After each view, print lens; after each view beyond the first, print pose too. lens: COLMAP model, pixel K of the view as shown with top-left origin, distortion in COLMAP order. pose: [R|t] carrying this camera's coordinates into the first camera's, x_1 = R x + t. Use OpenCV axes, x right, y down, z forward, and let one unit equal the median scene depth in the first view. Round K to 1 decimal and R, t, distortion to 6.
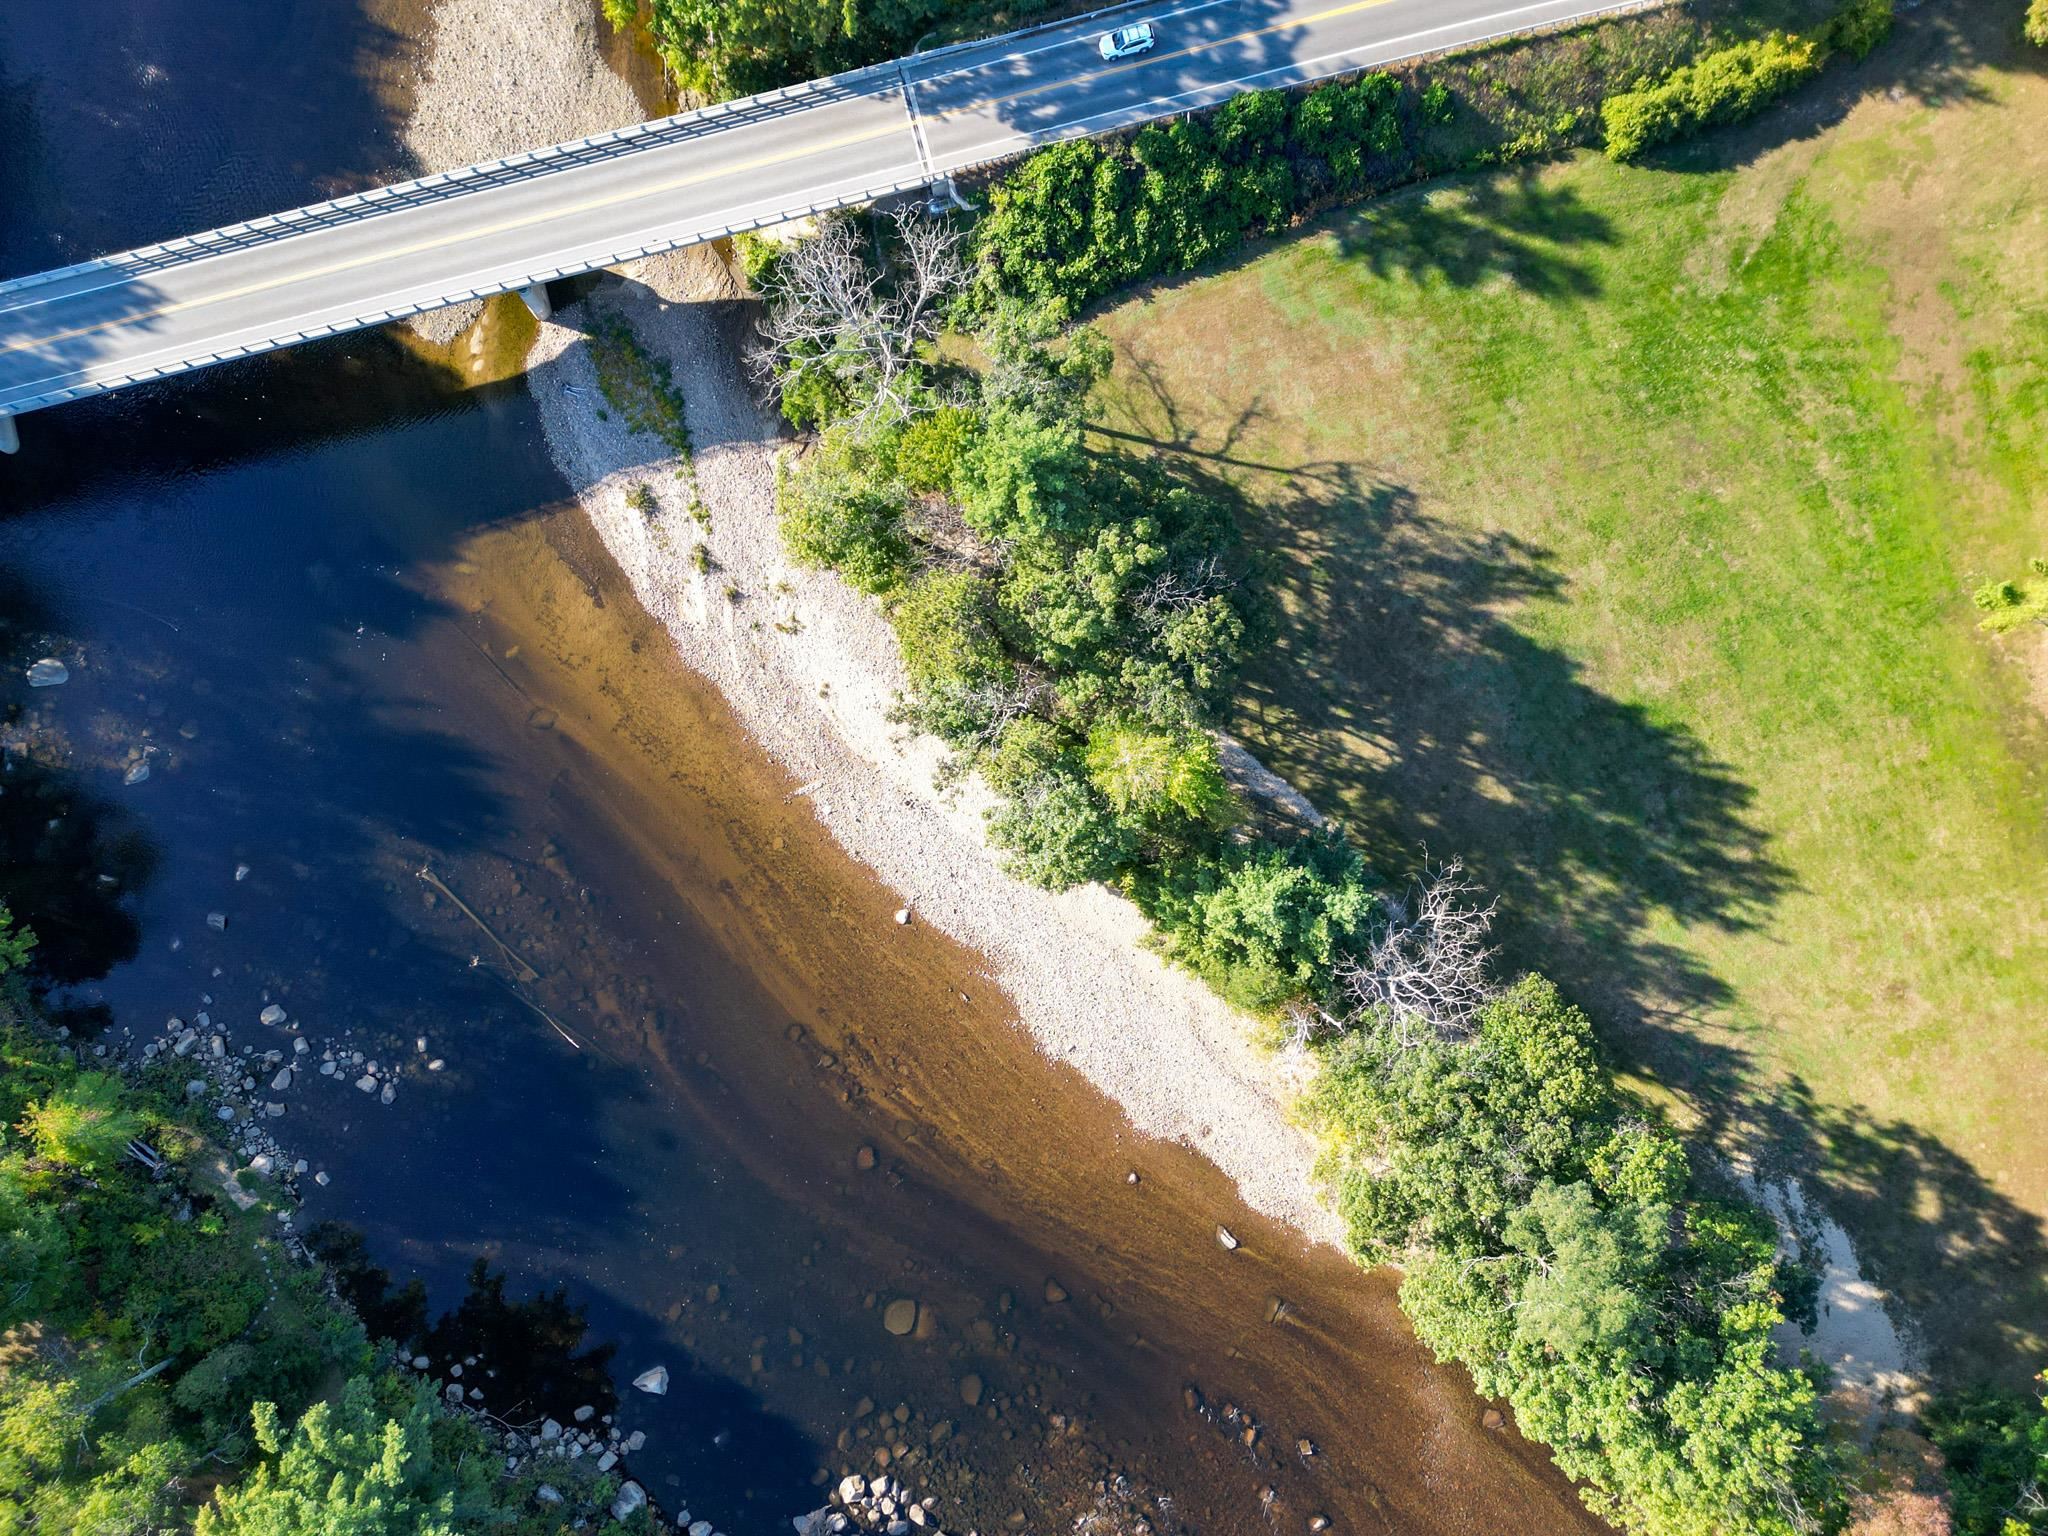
lens RADIAL K [[1440.6, 0, 1002.0], [0, 1440.6, 767.3], [0, 0, 1]] dist [0.067097, -0.071853]
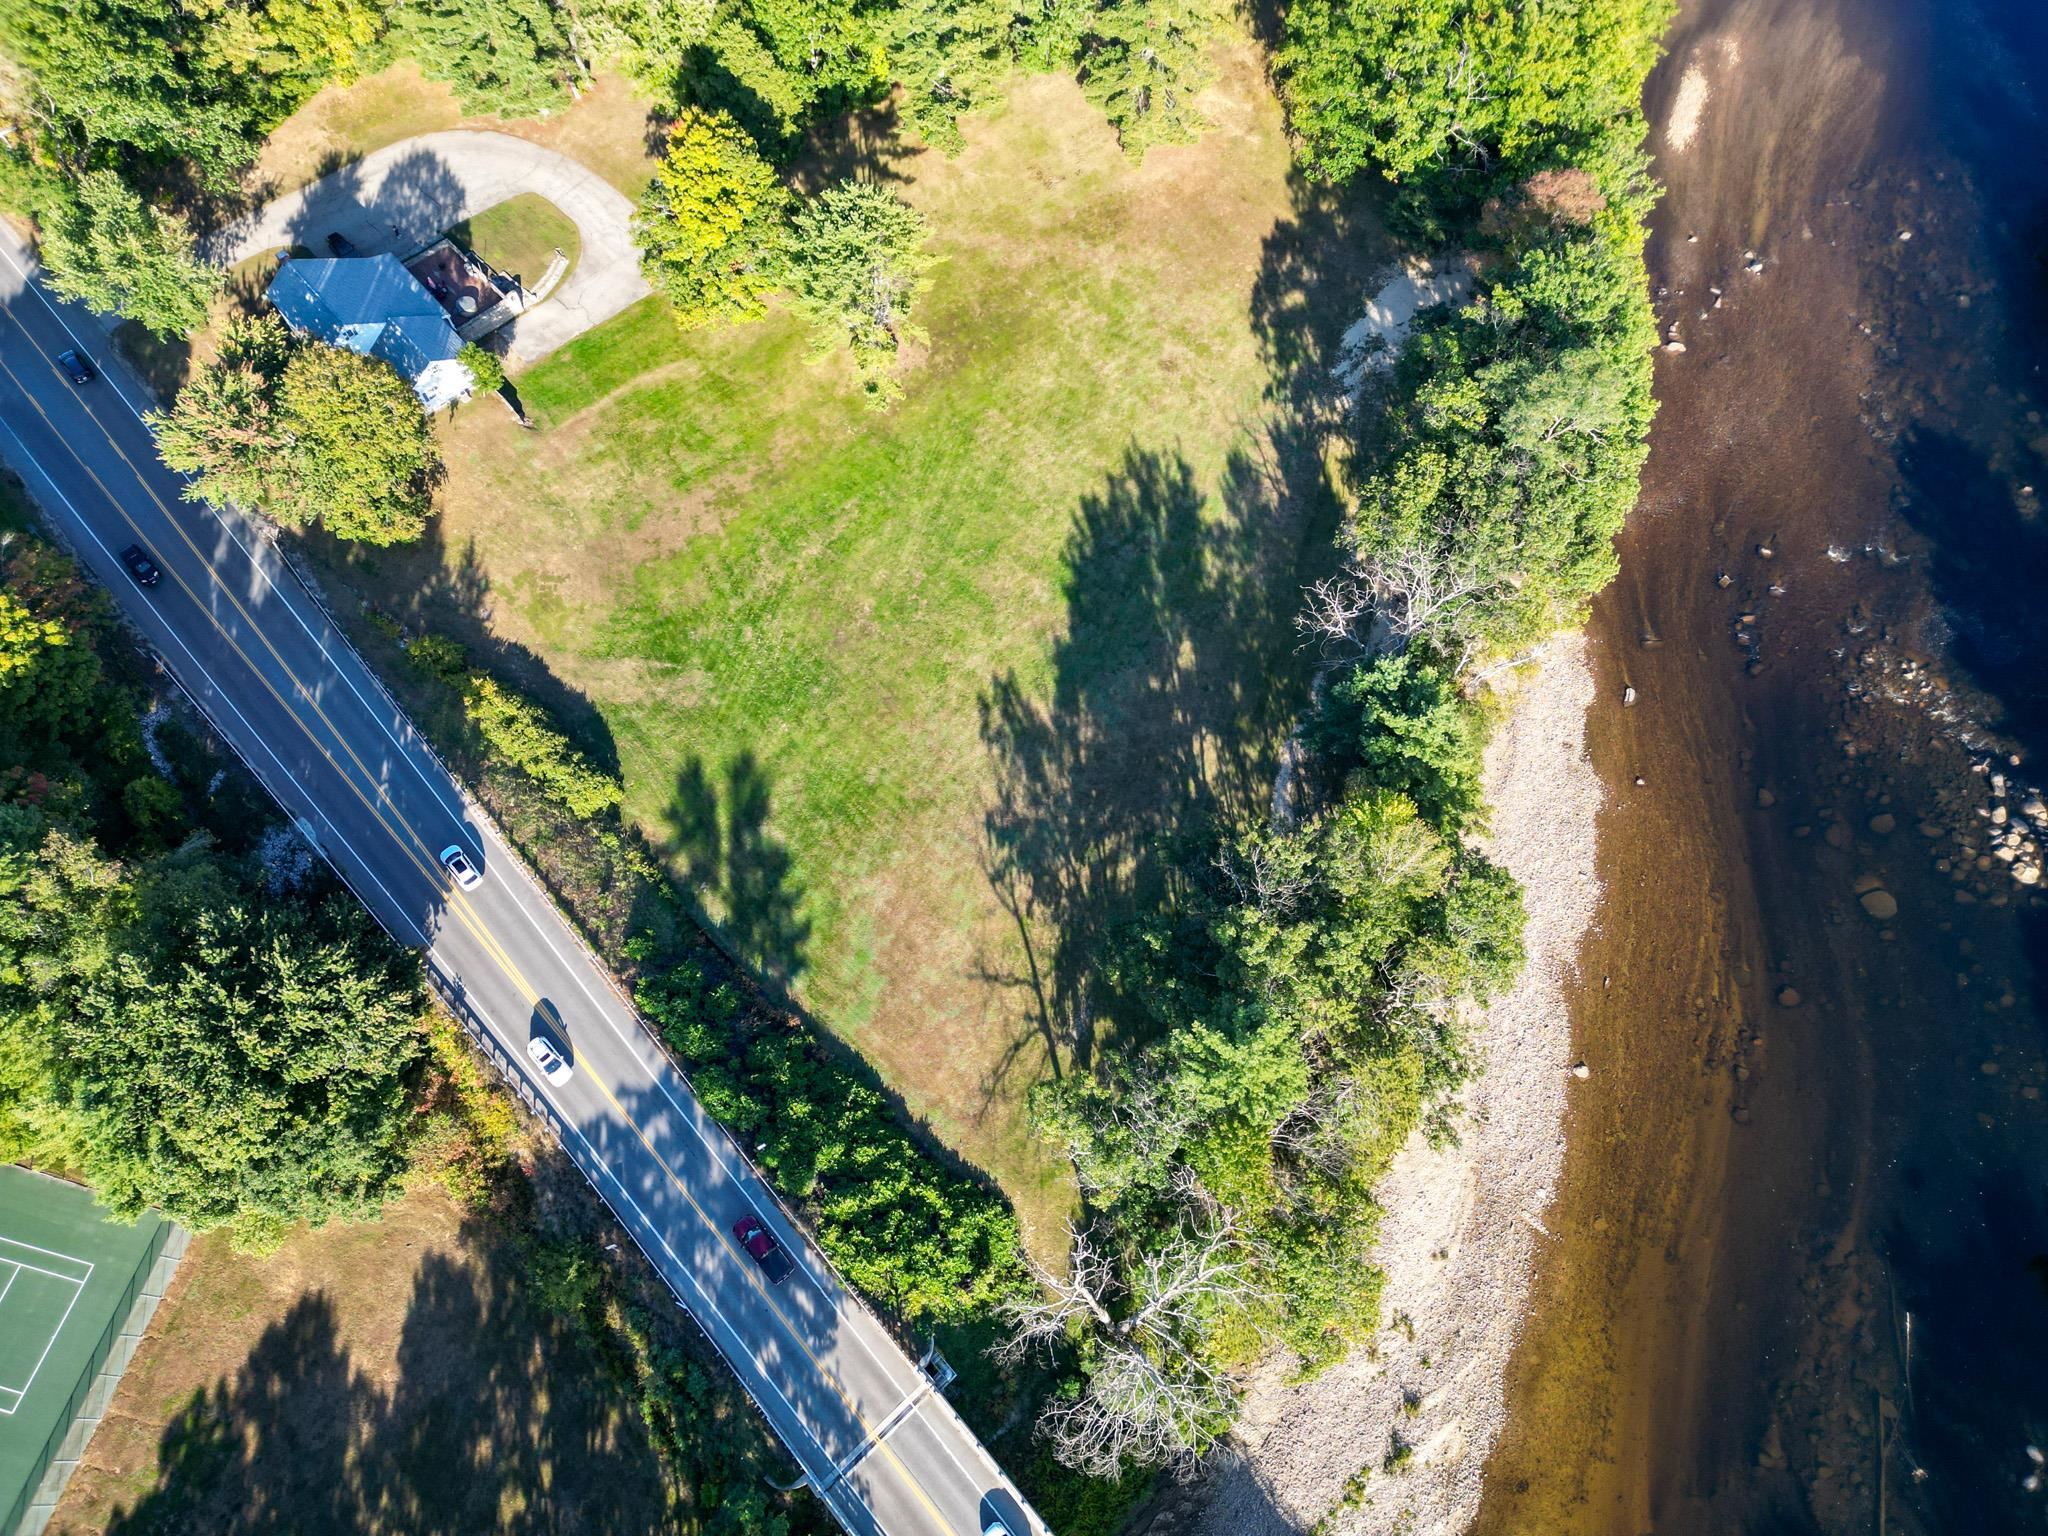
lens RADIAL K [[1440.6, 0, 1002.0], [0, 1440.6, 767.3], [0, 0, 1]] dist [0.067097, -0.071853]
pose [[-0.462323, -0.789885, 0.402913, -0.127292], [0.884549, -0.379116, 0.271742, -0.459087], [-0.061894, 0.482029, 0.873966, 0.042762]]
